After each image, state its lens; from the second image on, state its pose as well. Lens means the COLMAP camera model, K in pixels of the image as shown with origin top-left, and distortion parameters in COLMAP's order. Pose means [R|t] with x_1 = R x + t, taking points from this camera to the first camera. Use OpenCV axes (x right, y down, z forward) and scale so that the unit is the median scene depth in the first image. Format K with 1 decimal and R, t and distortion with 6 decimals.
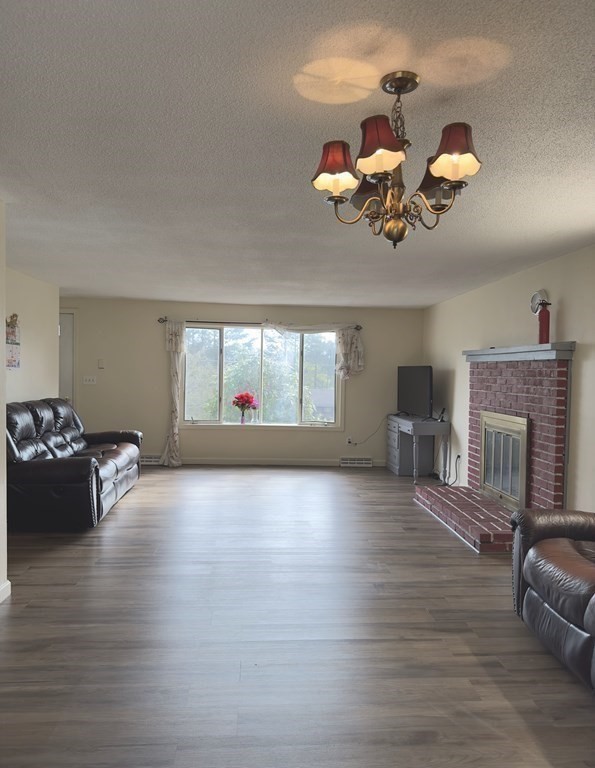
lens RADIAL K [[553.7, 0, 296.6], [0, 553.7, 390.1], [0, 0, 1]] dist [0.043008, -0.060246]
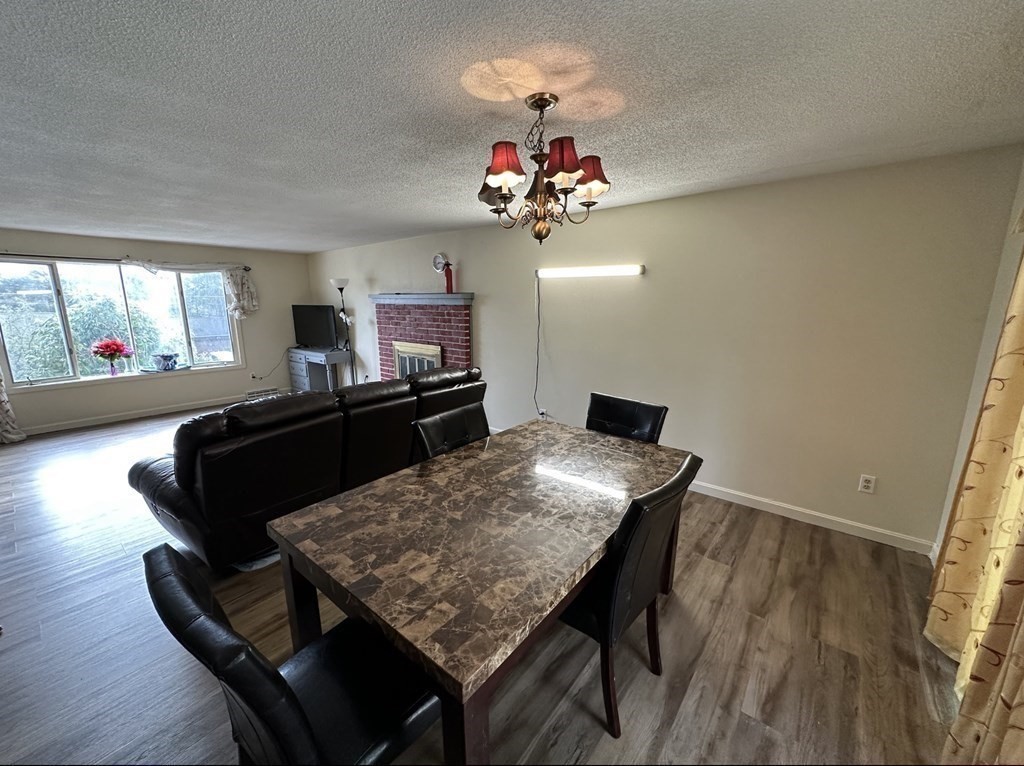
lens RADIAL K [[407.0, 0, 514.6], [0, 407.0, 380.8], [0, 0, 1]] dist [-0.004147, -0.000431]
pose [[0.681732, -0.161480, 0.713558, -0.129435], [0.037304, 0.981741, 0.186530, -0.029671], [-0.730650, -0.100545, 0.675308, 0.090415]]
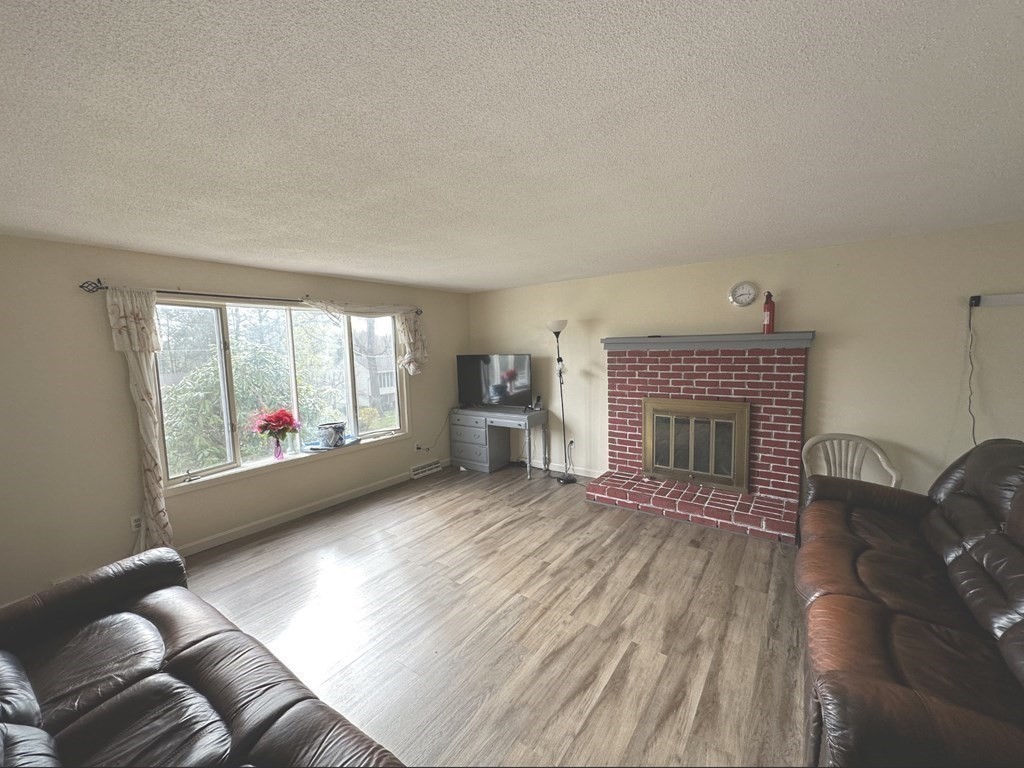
lens RADIAL K [[407.0, 0, 508.6], [0, 407.0, 387.0], [0, 0, 1]] dist [-0.004147, -0.000431]
pose [[0.641736, -0.115857, 0.758124, -0.285541], [0.064726, 0.993179, 0.096989, -0.051761], [-0.764190, -0.013171, 0.644857, 0.514723]]
